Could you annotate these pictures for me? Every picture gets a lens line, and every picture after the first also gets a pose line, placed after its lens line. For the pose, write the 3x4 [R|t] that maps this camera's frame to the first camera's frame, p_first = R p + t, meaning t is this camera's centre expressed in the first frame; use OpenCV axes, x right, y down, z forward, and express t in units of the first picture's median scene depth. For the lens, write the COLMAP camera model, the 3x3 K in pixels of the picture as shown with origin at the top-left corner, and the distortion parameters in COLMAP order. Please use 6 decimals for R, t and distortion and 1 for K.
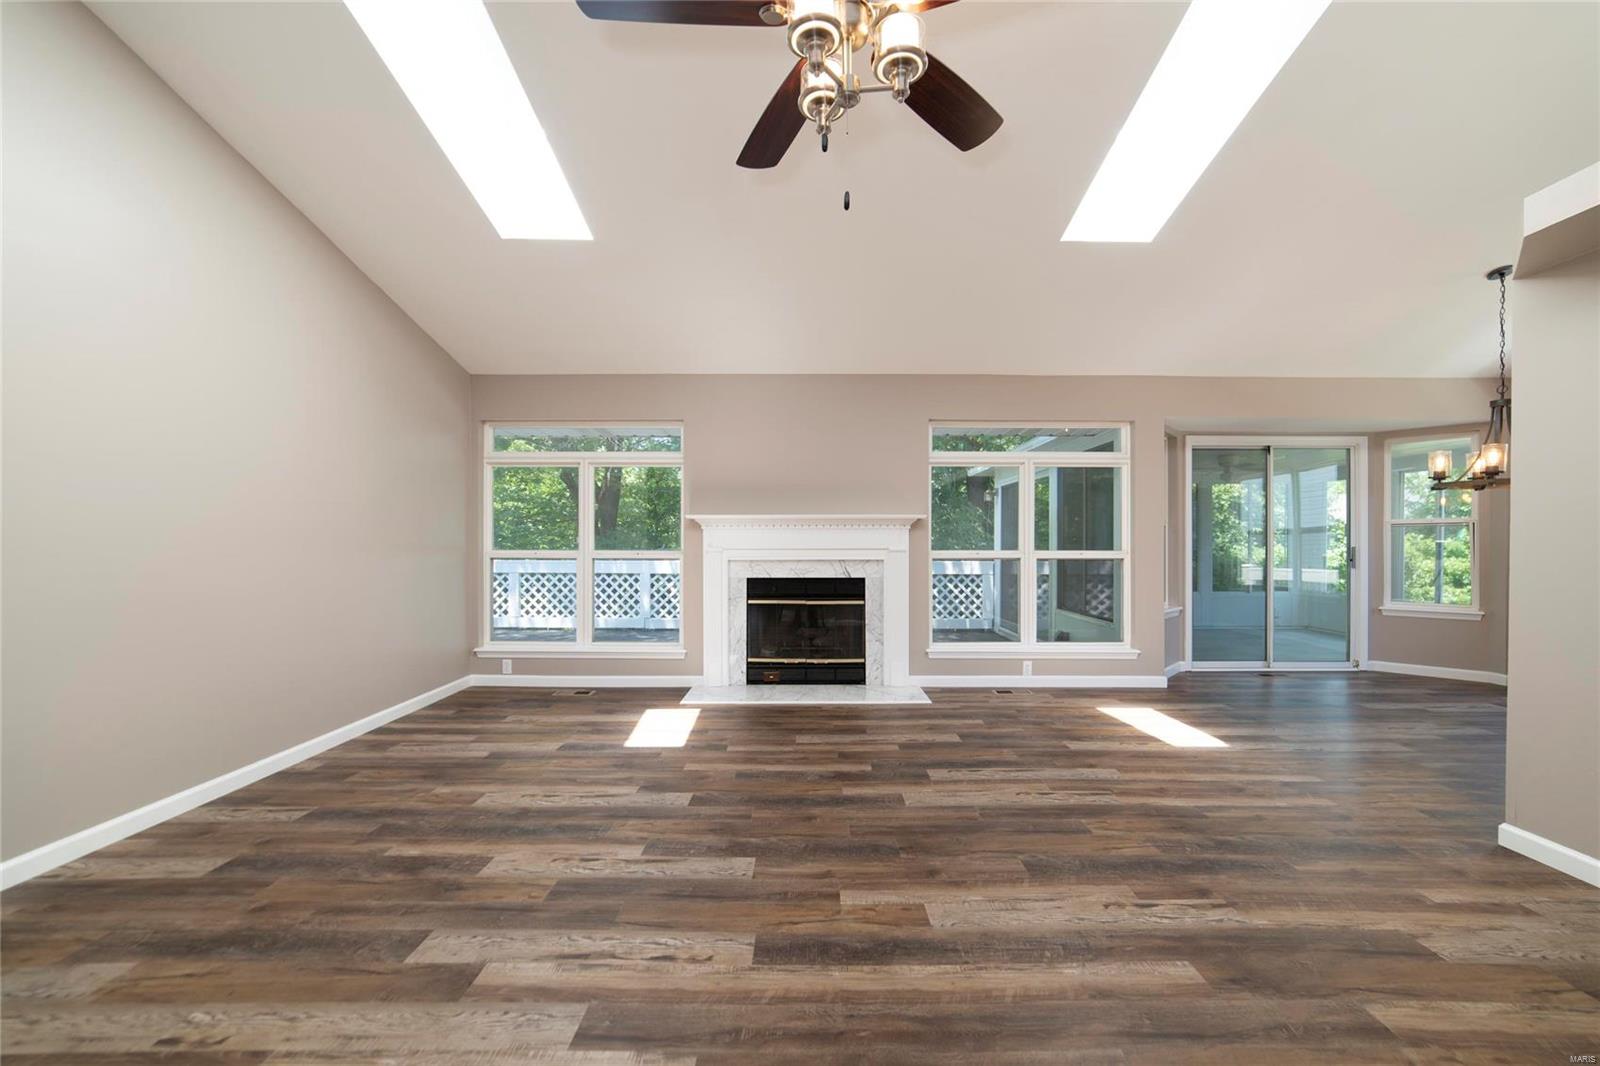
lens RADIAL K [[623.1, 0, 806.0], [0, 623.1, 541.8], [0, 0, 1]] dist [-0.003346, -0.000017]
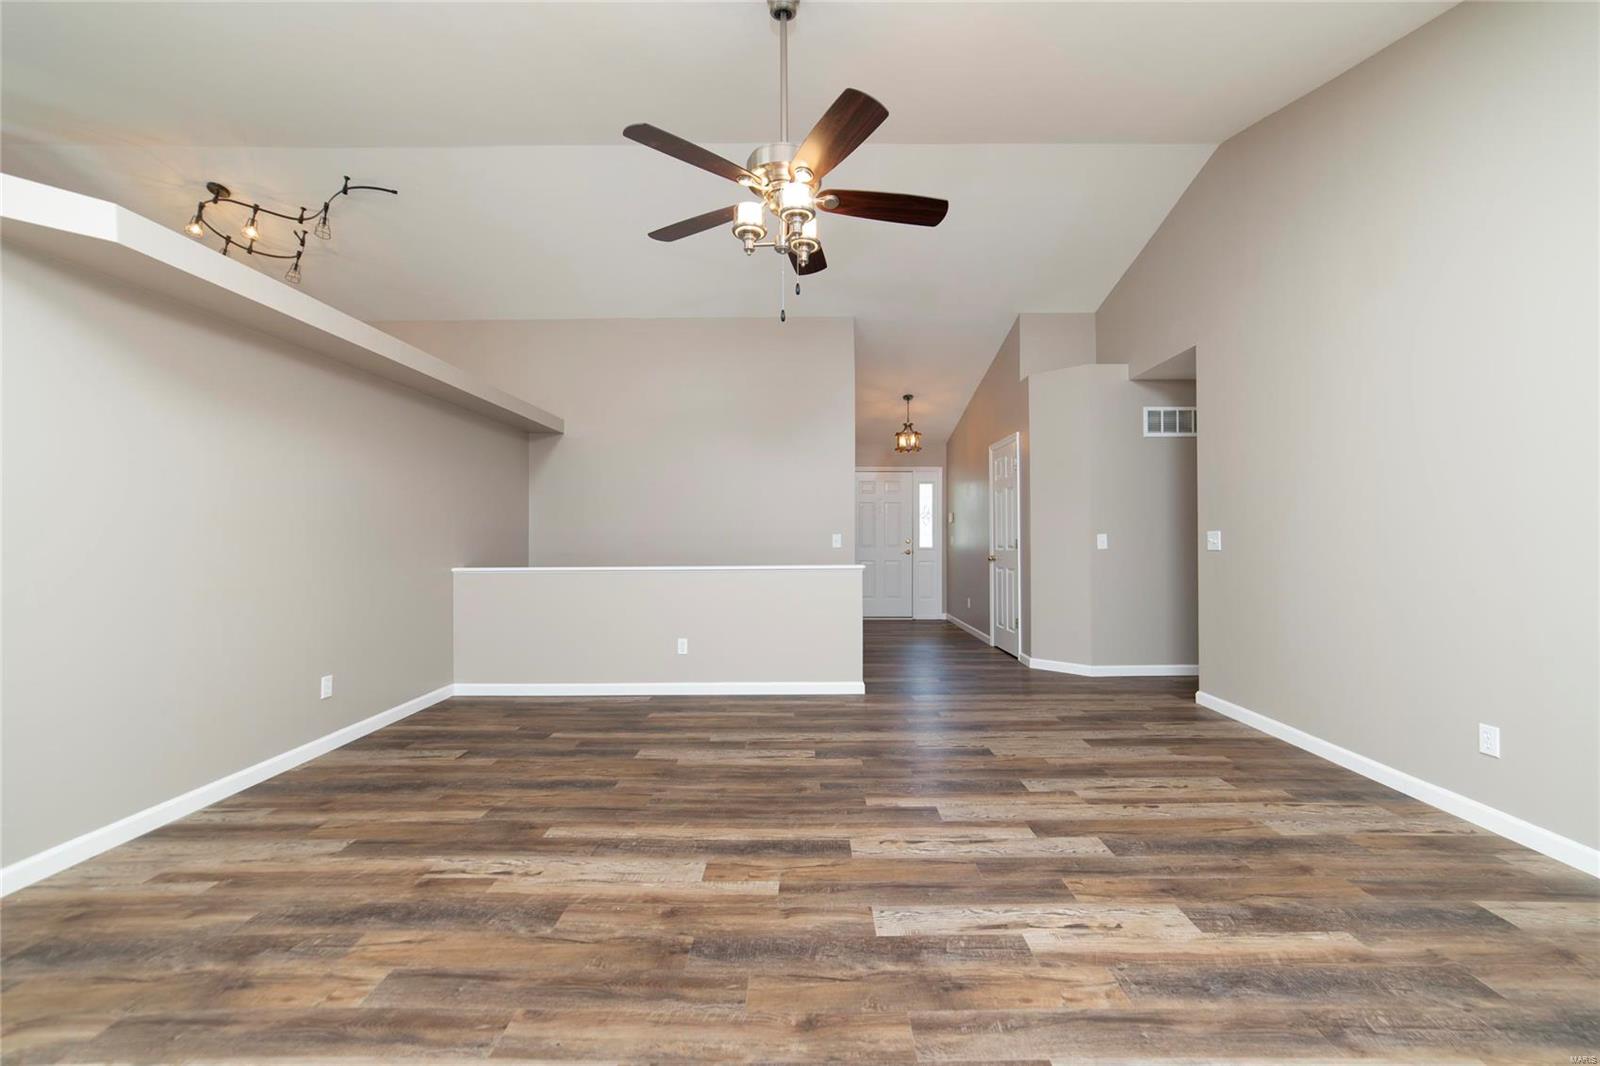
lens RADIAL K [[623.1, 0, 804.6], [0, 623.1, 536.3], [0, 0, 1]] dist [-0.003346, -0.000017]
pose [[-0.999989, 0.004756, 0.000103, 0.009920], [0.004755, 0.999969, -0.006316, 0.000300], [-0.000133, -0.006315, -0.999980, 2.021655]]
